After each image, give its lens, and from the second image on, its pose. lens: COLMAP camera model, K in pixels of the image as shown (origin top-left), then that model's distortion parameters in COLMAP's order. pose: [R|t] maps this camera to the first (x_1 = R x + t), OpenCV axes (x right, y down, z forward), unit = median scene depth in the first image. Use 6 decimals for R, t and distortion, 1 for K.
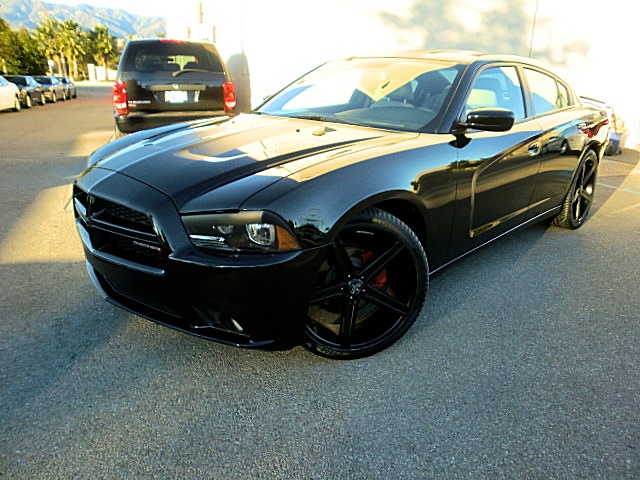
lens RADIAL K [[493.2, 0, 318.5], [0, 493.2, 244.8], [0, 0, 1]] dist [-0.102448, 0.112531]
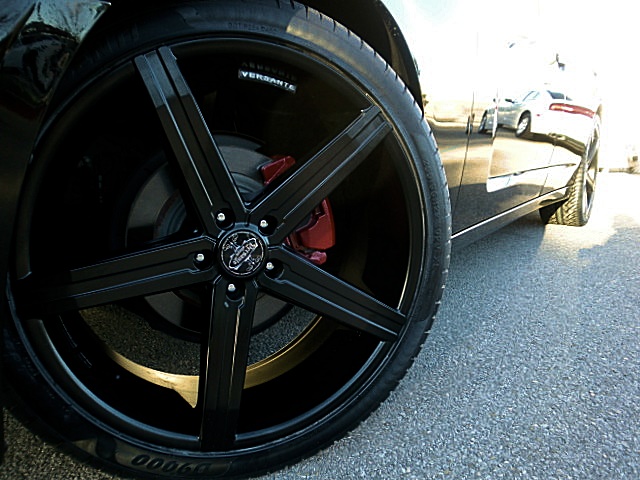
lens RADIAL K [[493.2, 0, 323.0], [0, 493.2, 245.2], [0, 0, 1]] dist [-0.102448, 0.112531]
pose [[0.988461, -0.011941, 0.151005, 0.077144], [0.027902, 0.994183, -0.104025, 0.113833], [-0.148884, 0.107038, 0.983044, 0.664251]]
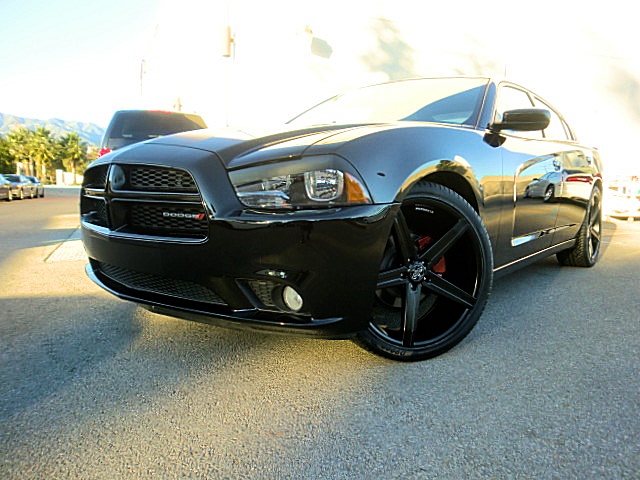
lens RADIAL K [[493.2, 0, 318.9], [0, 493.2, 251.9], [0, 0, 1]] dist [-0.102448, 0.112531]
pose [[0.997254, -0.013956, 0.072734, -0.156670], [0.027821, 0.980752, -0.193265, 0.208660], [-0.068636, 0.194758, 0.978447, 0.150849]]
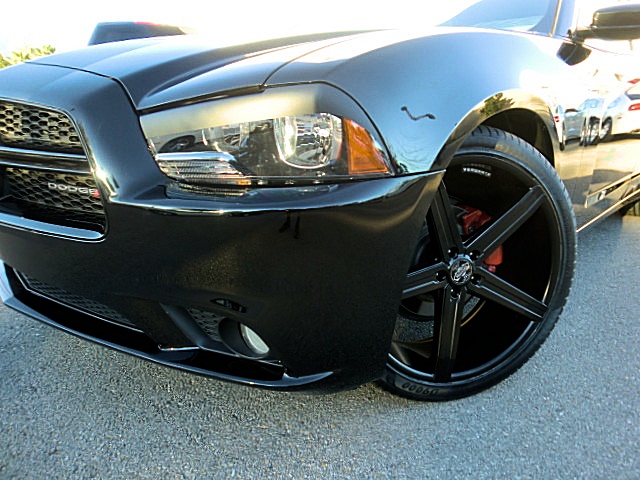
lens RADIAL K [[493.2, 0, 322.2], [0, 493.2, 244.6], [0, 0, 1]] dist [-0.102448, 0.112531]
pose [[0.998976, -0.016860, 0.041978, -0.102528], [0.019035, 0.998467, -0.051971, 0.080930], [-0.041037, 0.052717, 0.997766, 0.439308]]
